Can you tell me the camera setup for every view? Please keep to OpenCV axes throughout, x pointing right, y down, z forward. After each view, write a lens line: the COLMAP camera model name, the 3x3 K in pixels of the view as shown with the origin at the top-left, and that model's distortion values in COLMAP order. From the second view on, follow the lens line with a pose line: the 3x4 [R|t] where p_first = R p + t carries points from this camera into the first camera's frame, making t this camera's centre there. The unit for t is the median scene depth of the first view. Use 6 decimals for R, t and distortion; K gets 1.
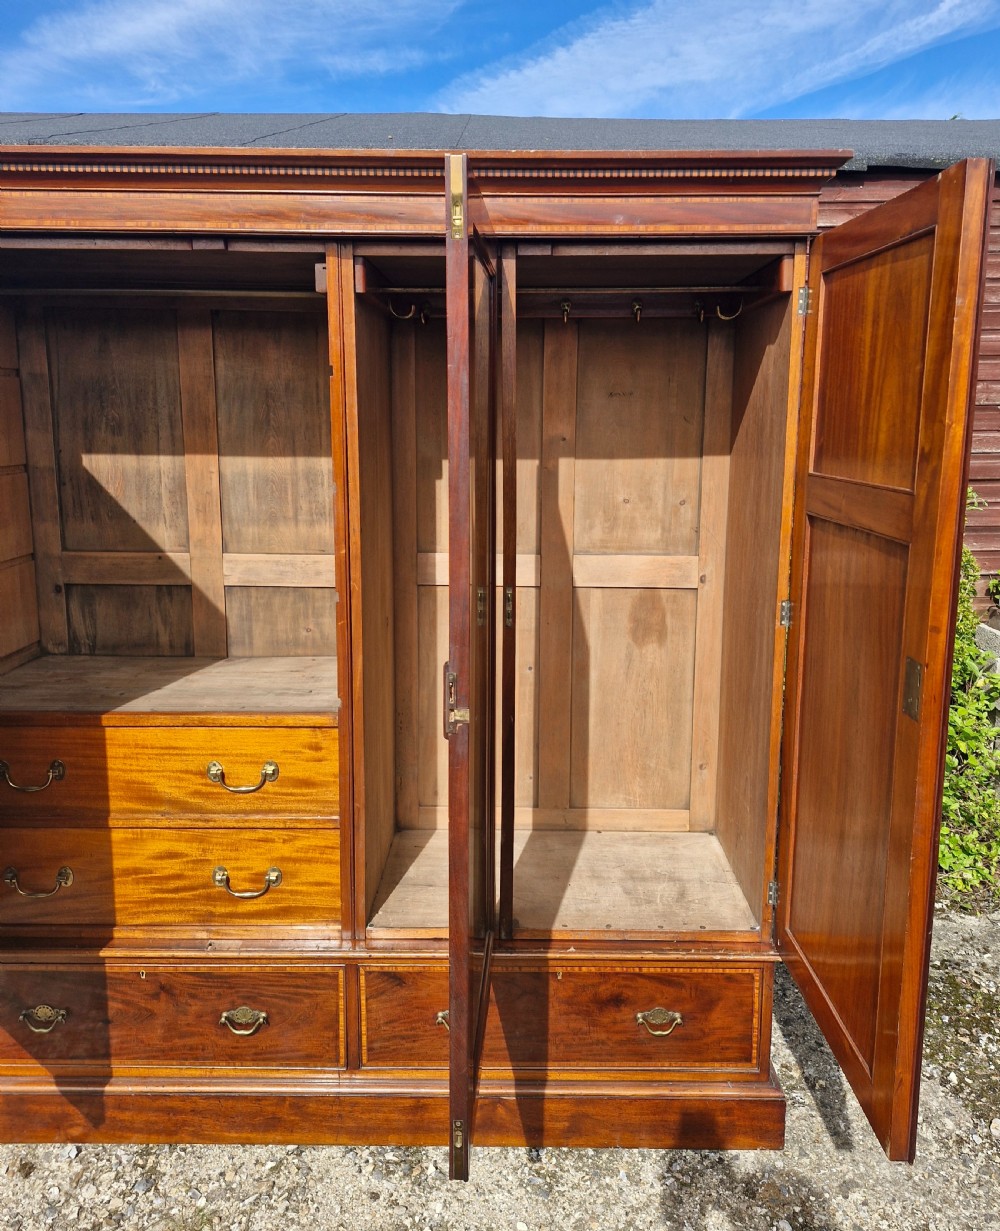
lens RADIAL K [[911.1, 0, 518.3], [0, 911.1, 558.0], [0, 0, 1]] dist [0.040688, -0.030304]
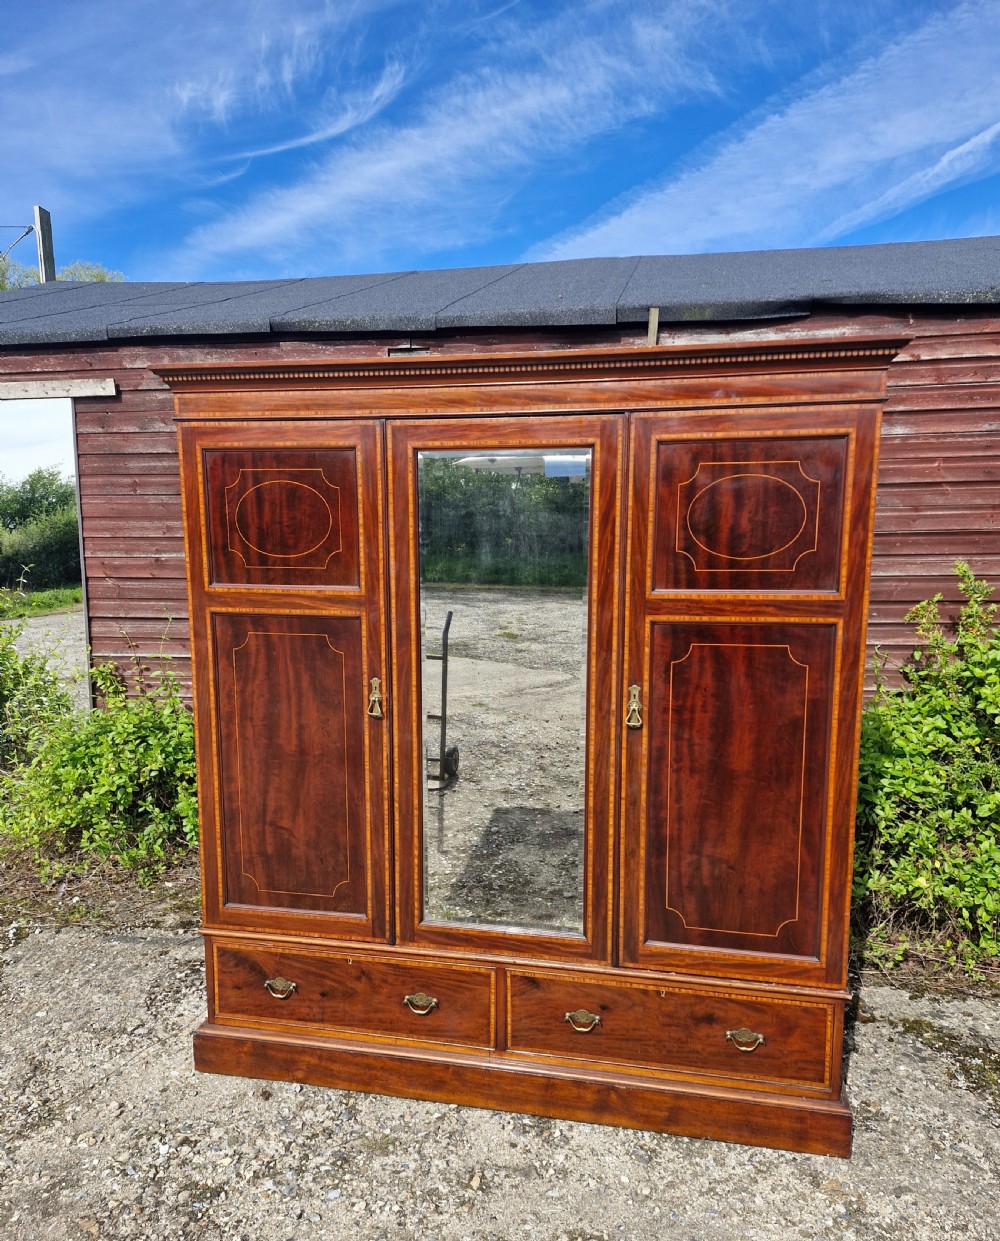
lens RADIAL K [[902.2, 0, 501.3], [0, 902.2, 669.0], [0, 0, 1]] dist [0.092347, -0.114749]
pose [[0.978693, 0.024683, -0.203839, 0.072194], [-0.025912, 0.999659, -0.003362, 0.021734], [0.203687, 0.008572, 0.978999, -0.268578]]
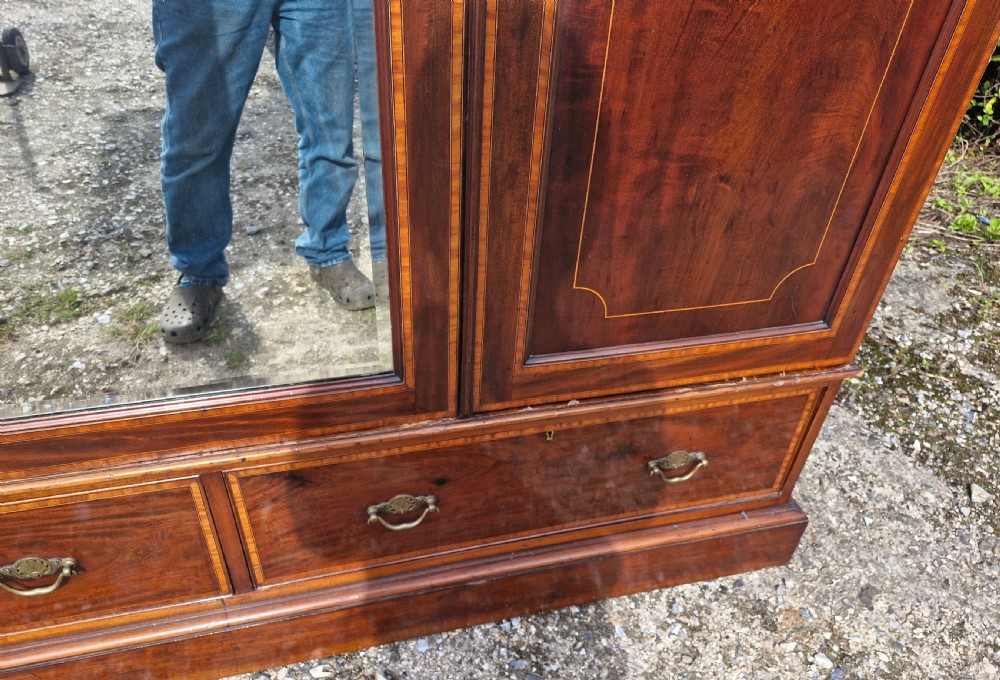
lens RADIAL K [[700.0, 0, 491.8], [0, 700.0, 380.9], [0, 0, 1]] dist [0.087181, -0.109178]
pose [[0.966560, -0.126804, 0.222897, -0.102664], [-0.000797, 0.867703, 0.497082, 0.170648], [-0.256440, -0.480637, 0.838586, 0.607069]]
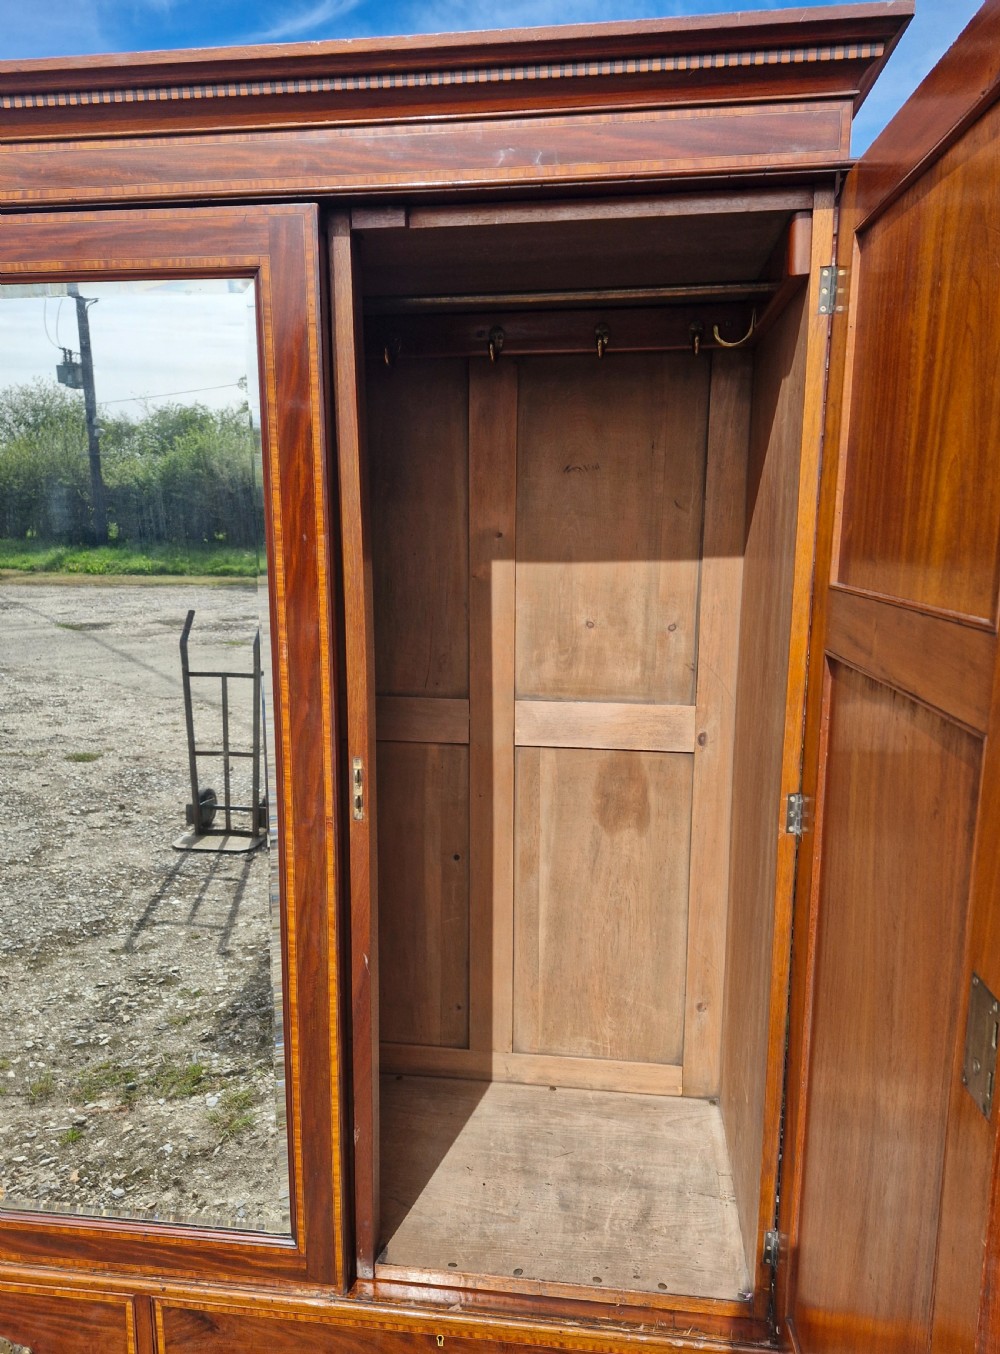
lens RADIAL K [[944.4, 0, 493.2], [0, 944.4, 688.4], [0, 0, 1]] dist [0.018023, -0.003179]
pose [[0.991495, 0.017576, -0.128952, 0.163185], [-0.015286, 0.999708, 0.018725, -0.030636], [0.129244, -0.016594, 0.991474, 0.330057]]
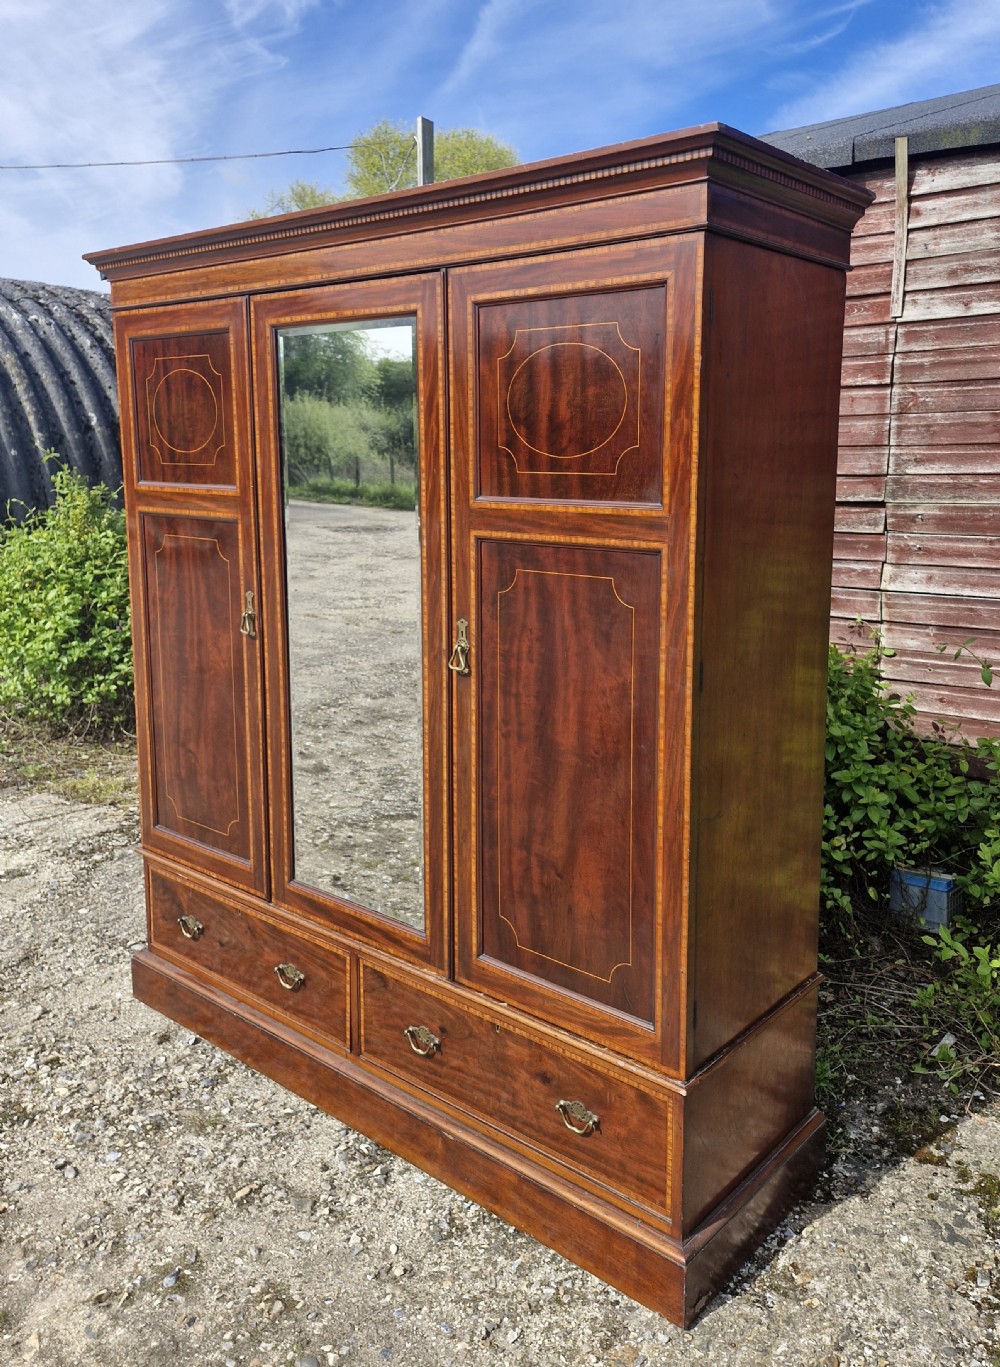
lens RADIAL K [[1061.2, 0, 585.0], [0, 1061.2, 592.9], [0, 0, 1]] dist [0.083411, -0.107500]
pose [[0.786002, 0.080380, -0.612976, 0.762223], [-0.097363, 0.995233, 0.005660, -0.010624], [0.610509, 0.055233, 0.790081, 0.149664]]
